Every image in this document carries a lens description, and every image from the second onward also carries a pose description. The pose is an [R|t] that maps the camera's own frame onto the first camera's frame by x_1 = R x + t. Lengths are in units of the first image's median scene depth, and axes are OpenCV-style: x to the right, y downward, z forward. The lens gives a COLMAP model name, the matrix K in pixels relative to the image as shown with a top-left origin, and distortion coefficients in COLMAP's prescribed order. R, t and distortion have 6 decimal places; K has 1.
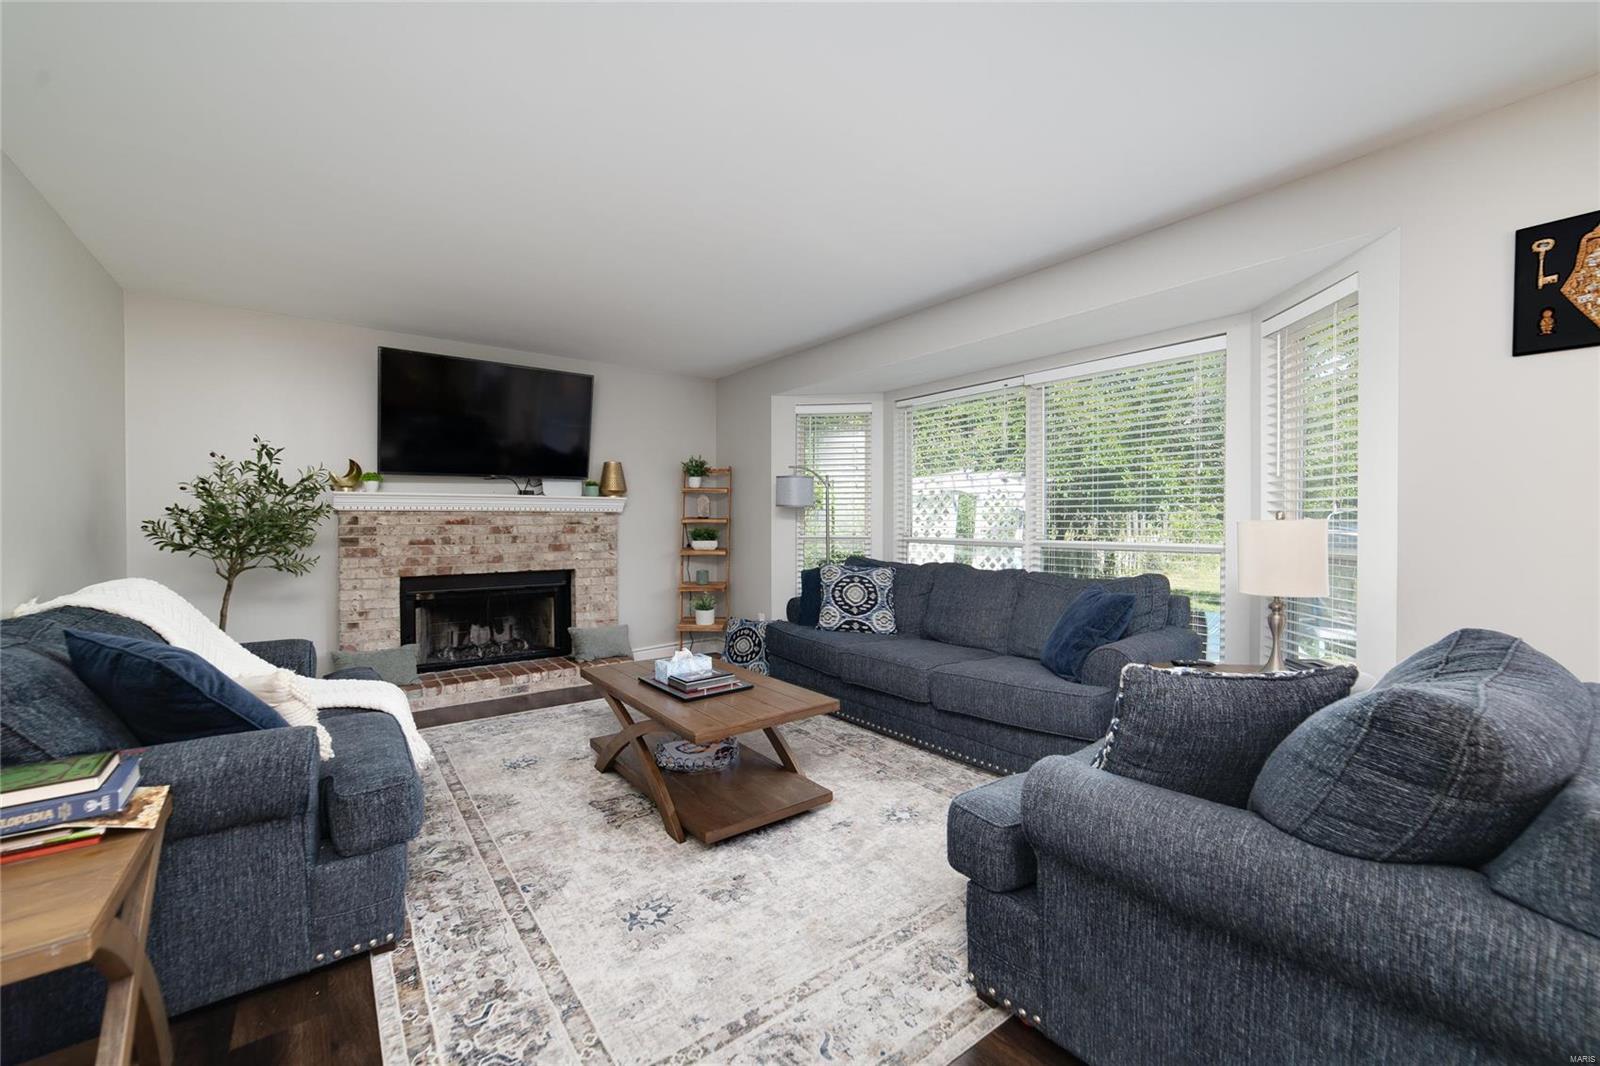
lens RADIAL K [[639.7, 0, 800.0], [0, 639.7, 533.0], [0, 0, 1]] dist [-0.023385, 0.012259]
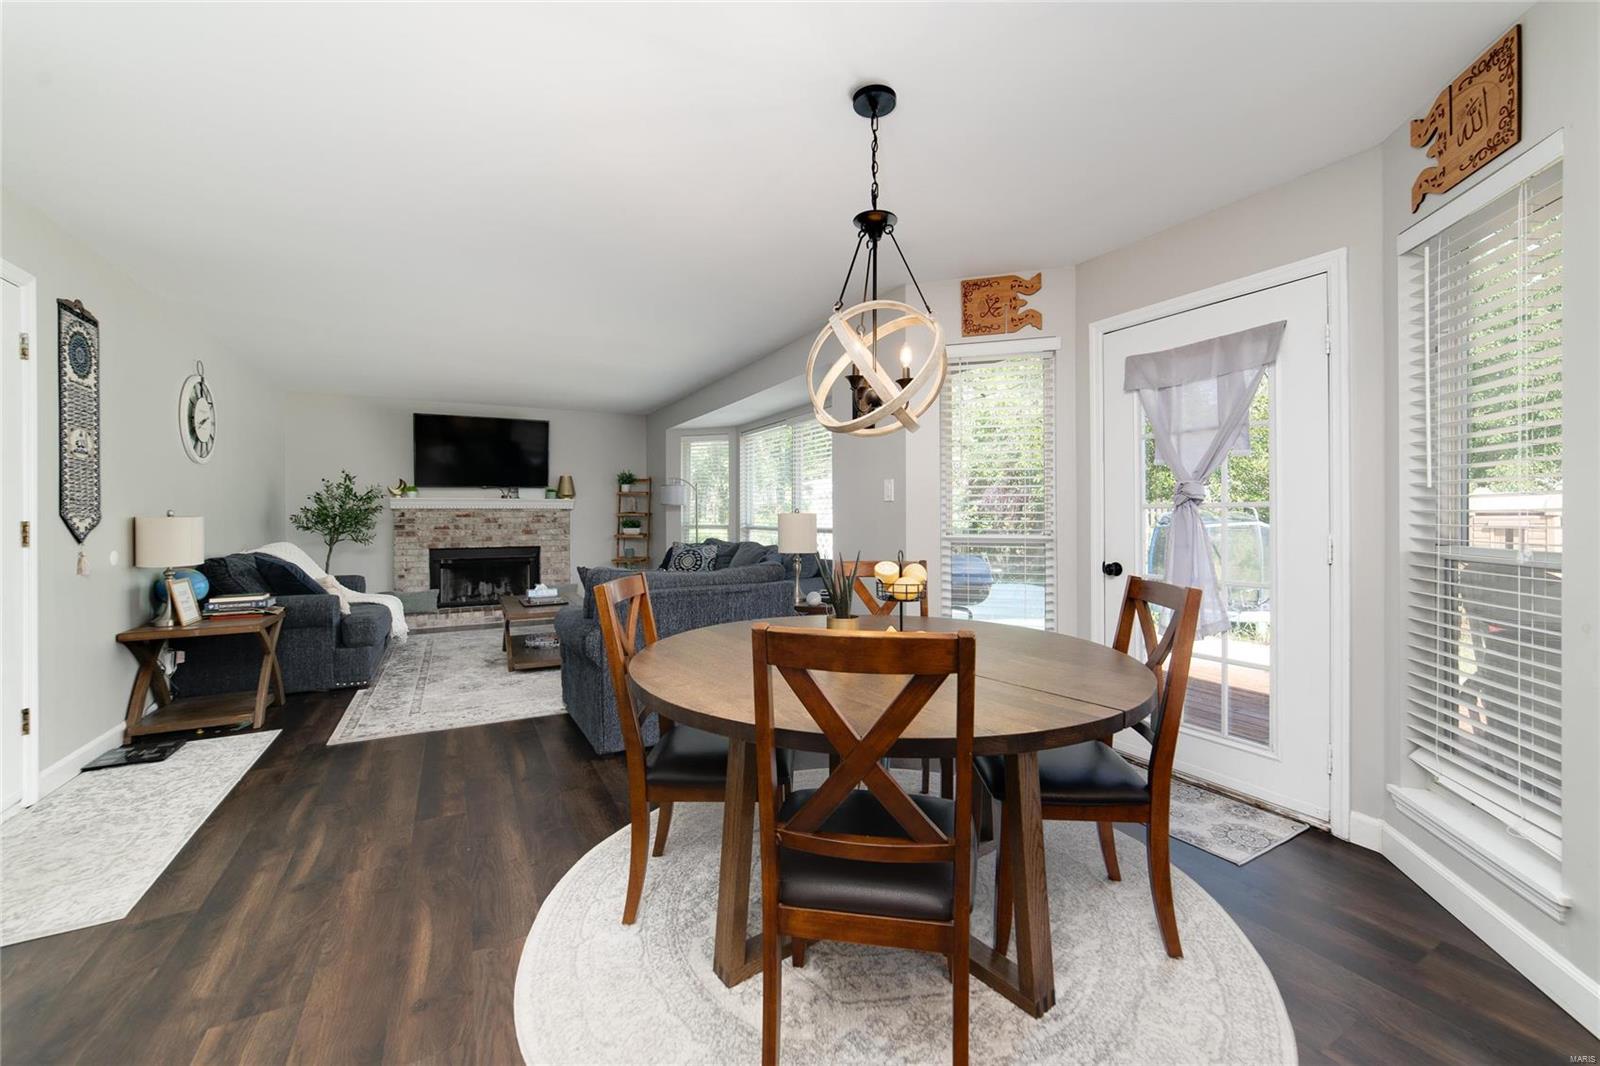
lens RADIAL K [[639.1, 0, 799.6], [0, 639.1, 517.2], [0, 0, 1]] dist [-0.023092, 0.009754]
pose [[0.987993, -0.002937, -0.154472, 0.606869], [0.000523, 0.999877, -0.015663, 0.013913], [0.154499, 0.015394, 0.987873, -0.510172]]
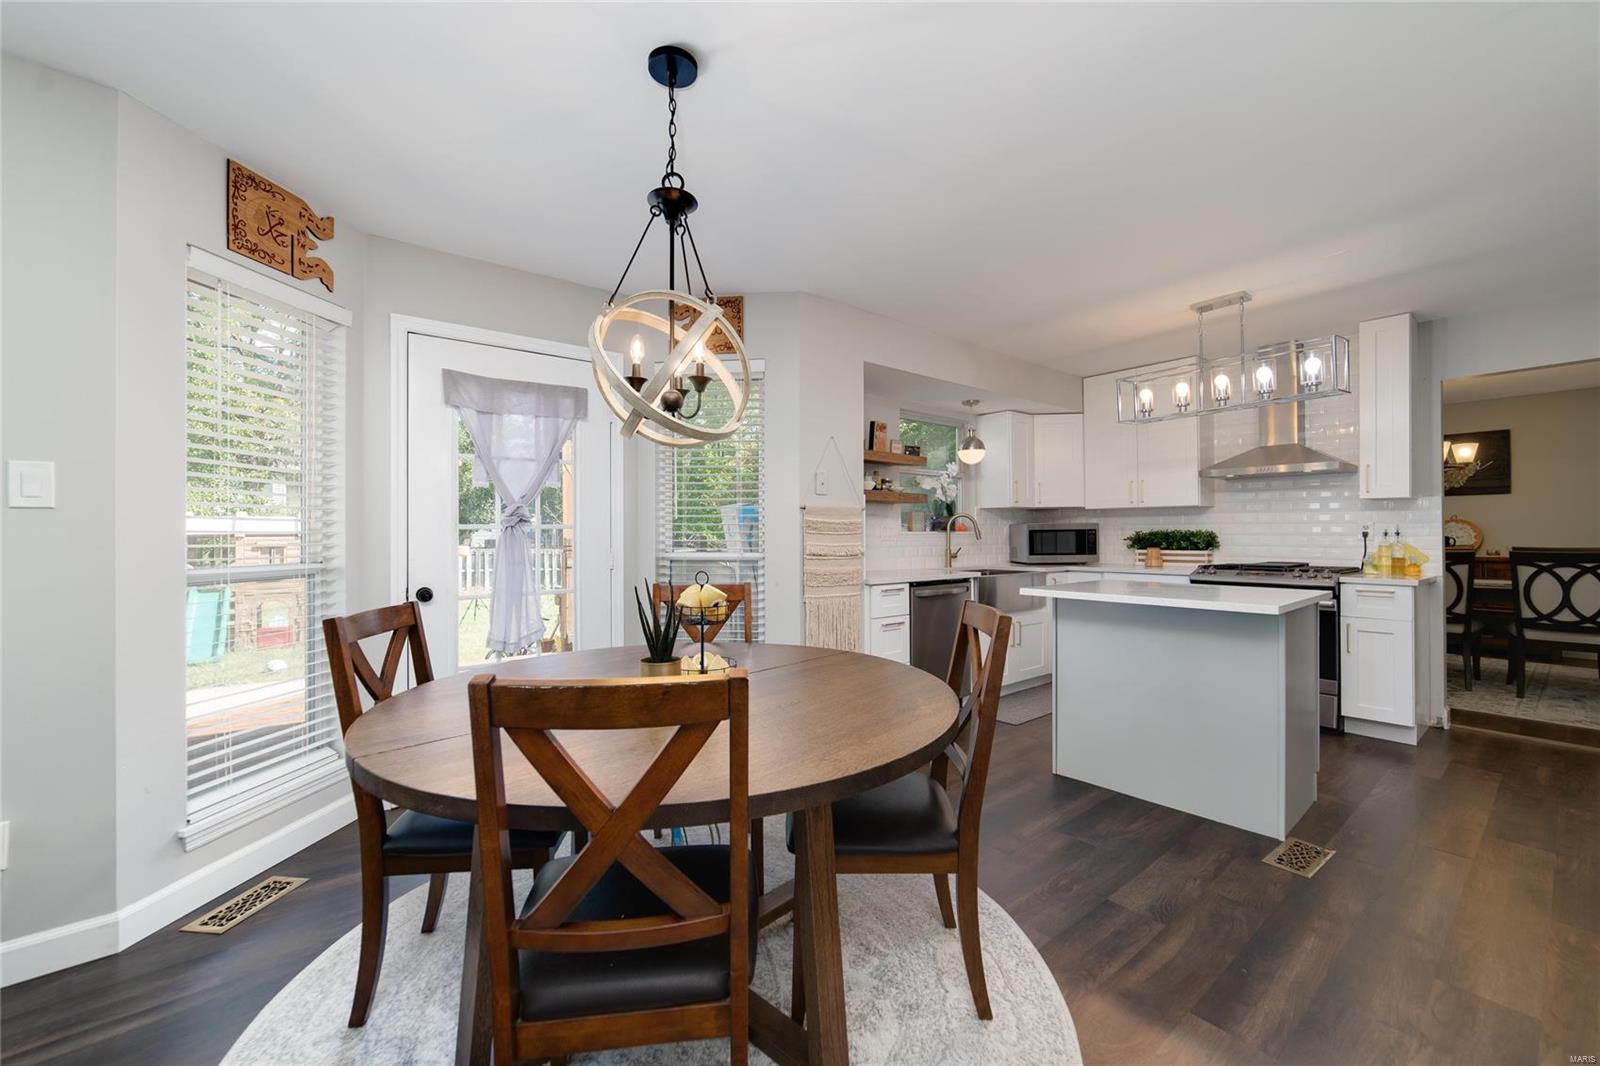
lens RADIAL K [[634.0, 0, 795.0], [0, 634.0, 543.5], [0, 0, 1]] dist [-0.025962, 0.008391]
pose [[-0.007441, -0.017794, 0.999814, 0.168991], [0.021460, 0.999609, 0.017950, 0.003887], [-0.999742, 0.021590, -0.007056, -0.099535]]
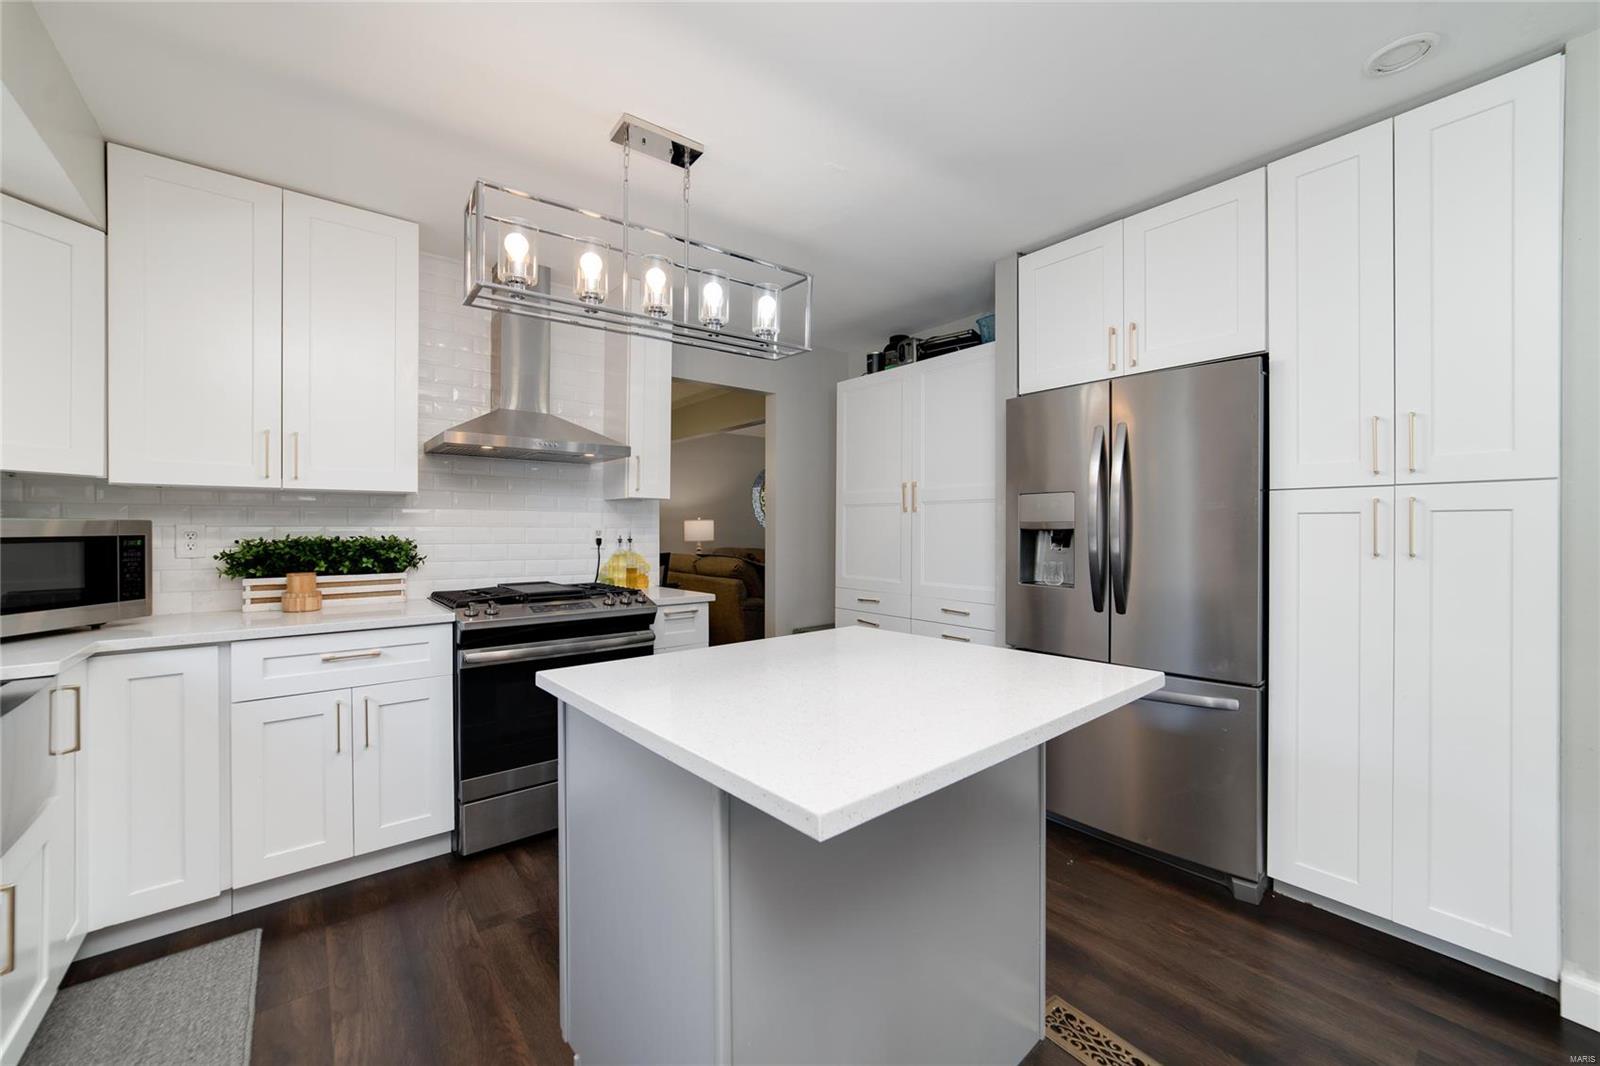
lens RADIAL K [[629.9, 0, 798.4], [0, 629.9, 529.0], [0, 0, 1]] dist [-0.019661, 0.016670]
pose [[-0.999666, -0.001784, -0.025777, 0.913648], [-0.002267, 0.999822, 0.018717, -0.004856], [0.025739, 0.018769, -0.999492, -0.196649]]
